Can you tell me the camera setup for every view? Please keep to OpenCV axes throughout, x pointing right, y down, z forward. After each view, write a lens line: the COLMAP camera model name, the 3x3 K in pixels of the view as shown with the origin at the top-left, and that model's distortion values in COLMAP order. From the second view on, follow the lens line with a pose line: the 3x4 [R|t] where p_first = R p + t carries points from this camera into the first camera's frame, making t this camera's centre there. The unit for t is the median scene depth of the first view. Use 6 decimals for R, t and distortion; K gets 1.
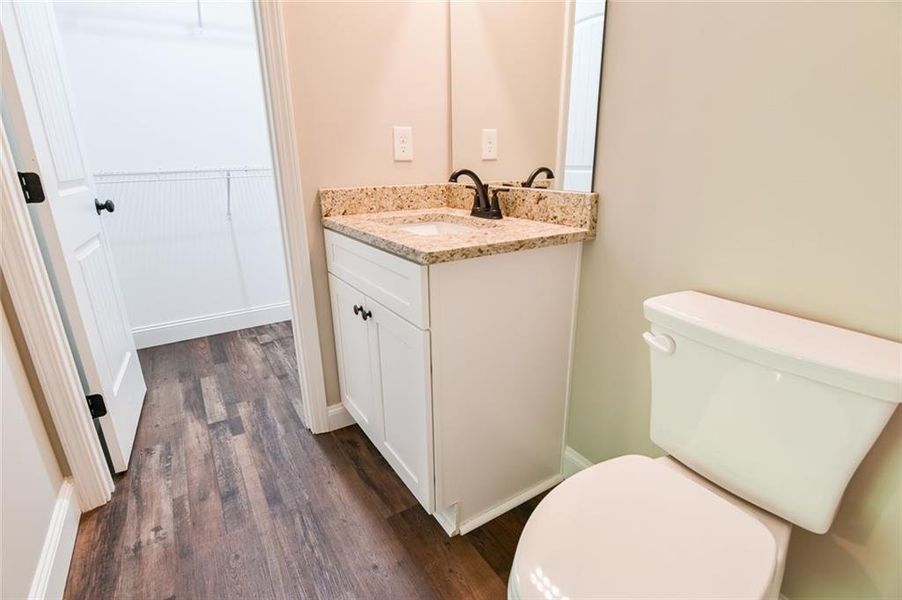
lens RADIAL K [[443.6, 0, 453.6], [0, 443.6, 302.4], [0, 0, 1]] dist [-0.018244, 0.001565]
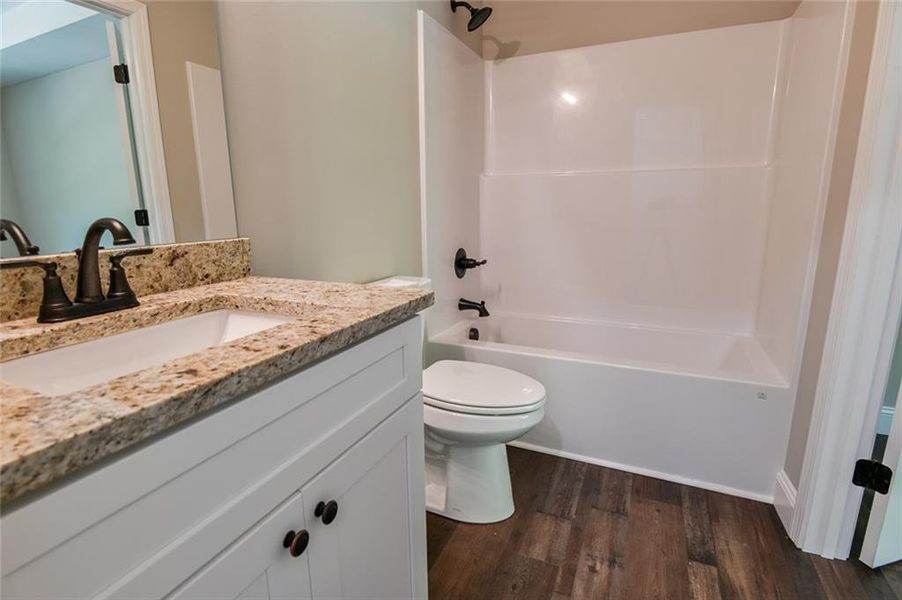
lens RADIAL K [[443.6, 0, 451.9], [0, 443.6, 299.9], [0, 0, 1]] dist [-0.018244, 0.001565]
pose [[-0.548051, -0.160171, 0.820966, -0.594704], [0.274875, 0.892495, 0.357625, -0.291713], [-0.789990, 0.421660, -0.445106, 0.958783]]
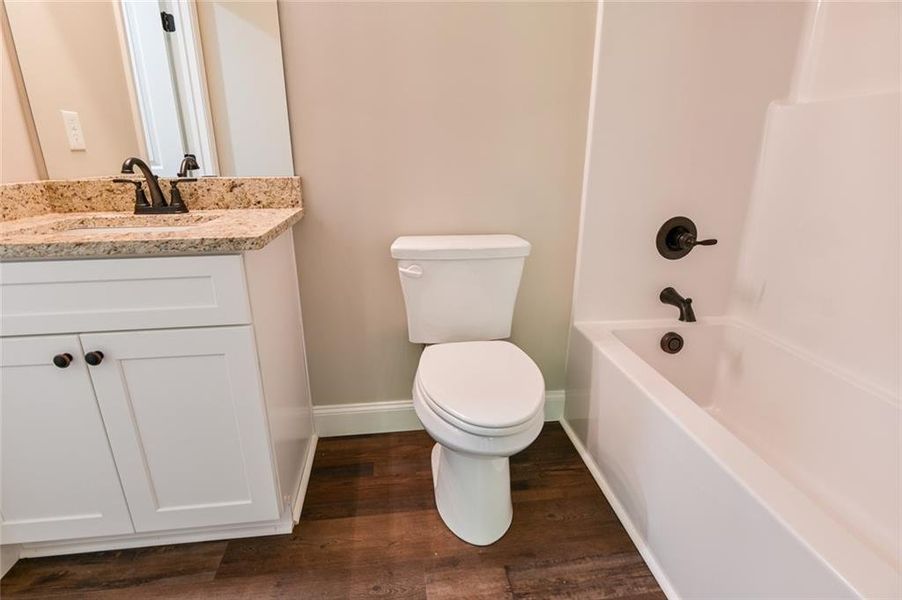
lens RADIAL K [[443.6, 0, 451.2], [0, 443.6, 298.2], [0, 0, 1]] dist [-0.018244, 0.001565]
pose [[0.420046, -0.270931, 0.866116, -0.519955], [0.279499, 0.946625, 0.160565, -0.014940], [-0.863389, 0.174634, 0.473351, 0.134333]]
